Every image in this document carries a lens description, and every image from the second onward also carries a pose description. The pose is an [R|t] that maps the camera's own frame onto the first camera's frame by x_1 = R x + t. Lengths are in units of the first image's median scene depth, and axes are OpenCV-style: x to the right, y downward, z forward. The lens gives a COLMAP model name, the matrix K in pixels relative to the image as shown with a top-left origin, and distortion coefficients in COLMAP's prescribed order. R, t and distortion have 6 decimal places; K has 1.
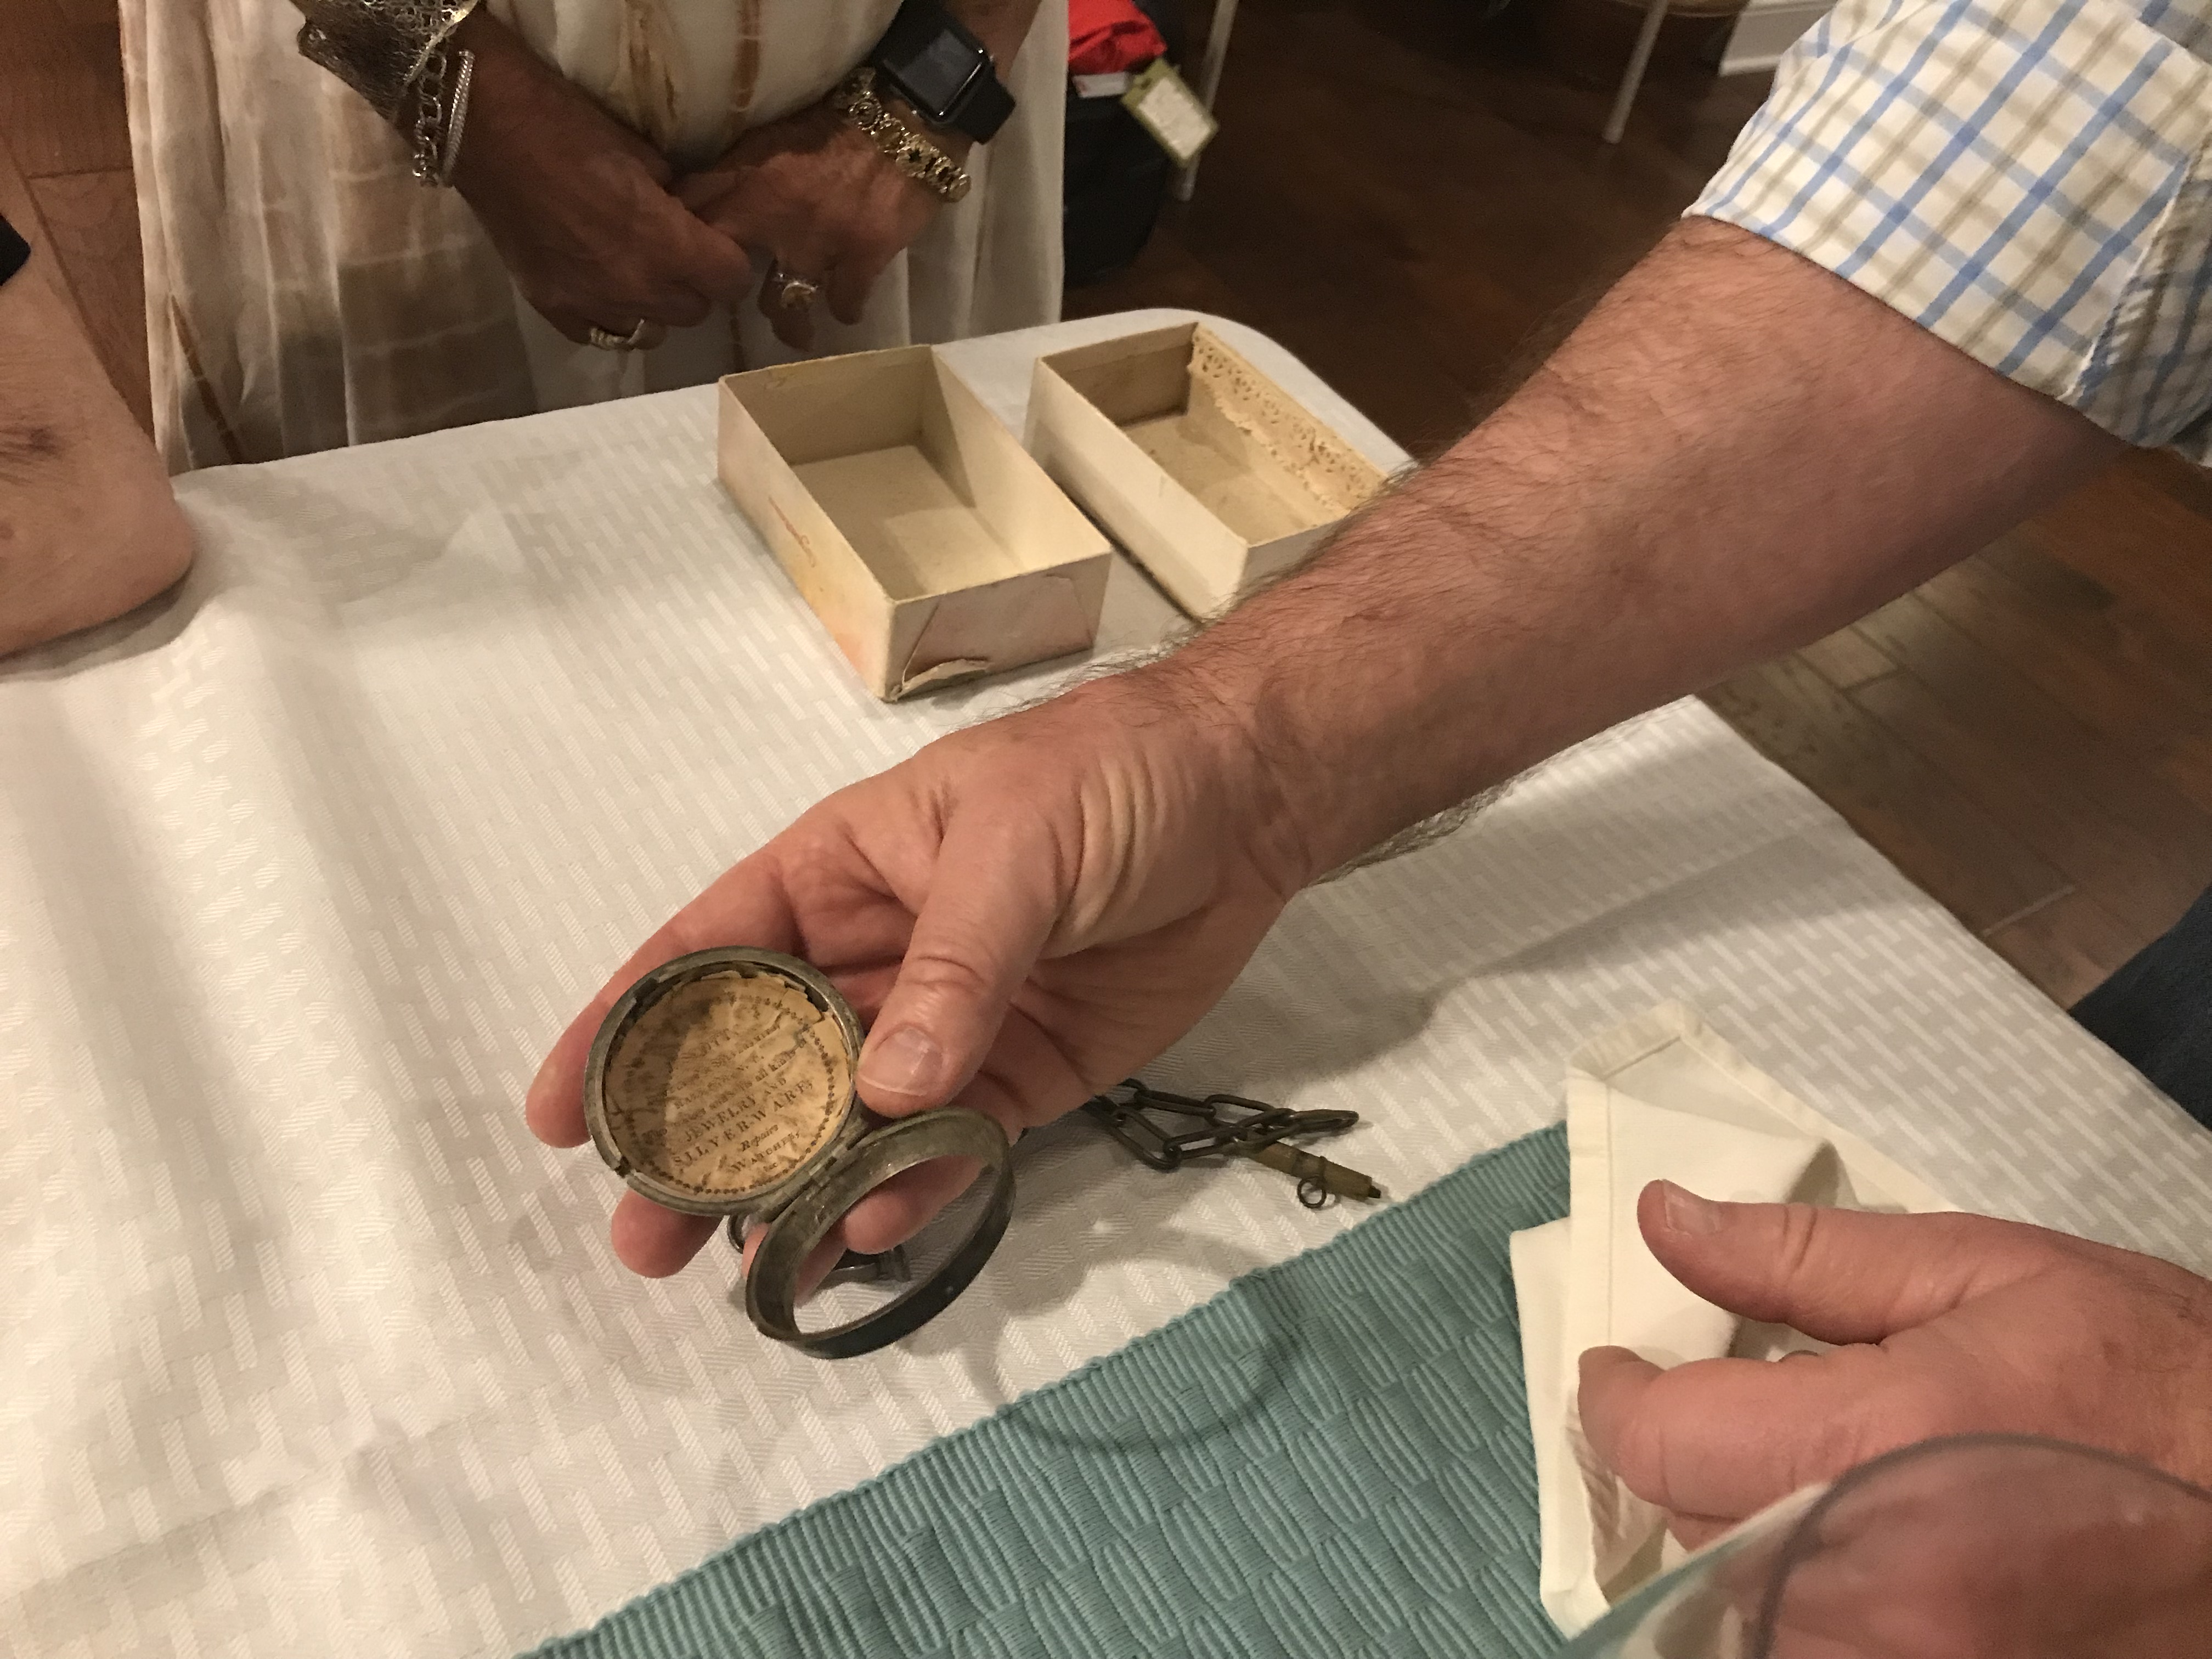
lens RADIAL K [[1762.1, 0, 1106.0], [0, 1762.1, 829.5], [0, 0, 1]] dist [-0.003371, -0.001350]
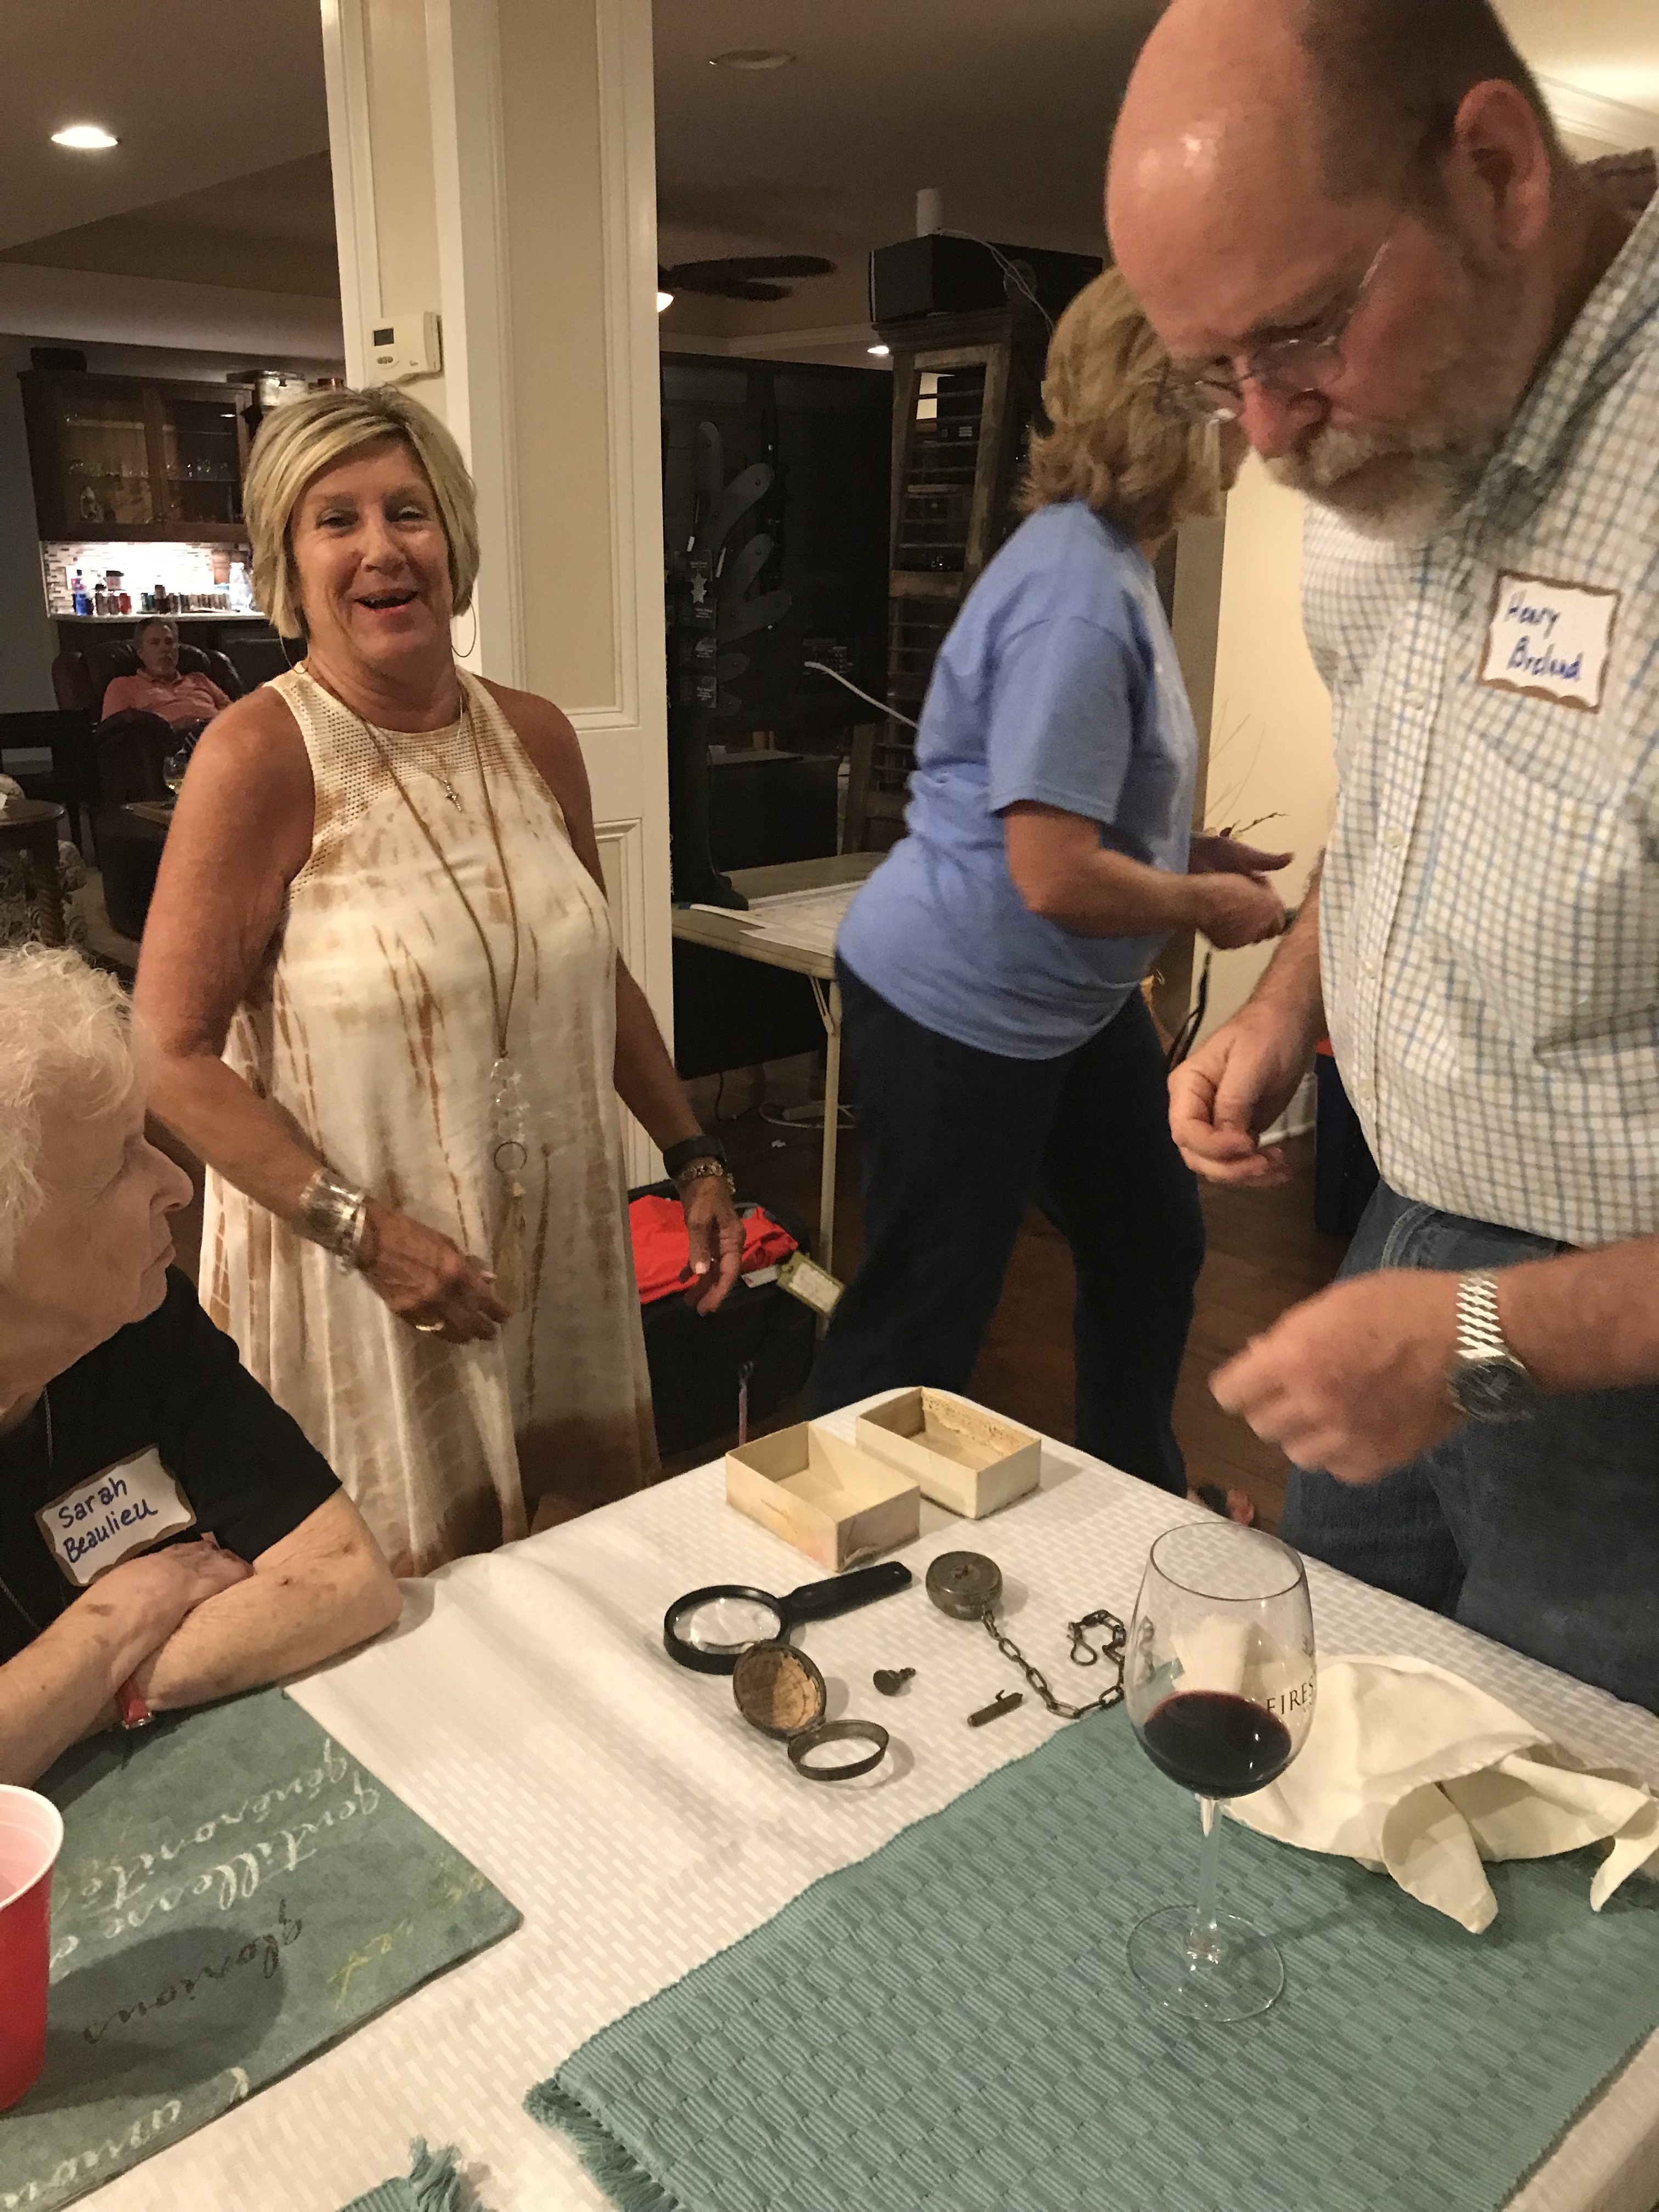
lens RADIAL K [[1762.1, 0, 829.5], [0, 1762.1, 1106.0], [0, 0, 1]] dist [-0.003371, -0.001350]
pose [[0.975319, -0.196391, 0.100911, -0.323300], [0.220798, 0.865921, -0.448808, 0.548753], [0.000760, 0.460012, 0.887912, -1.645487]]
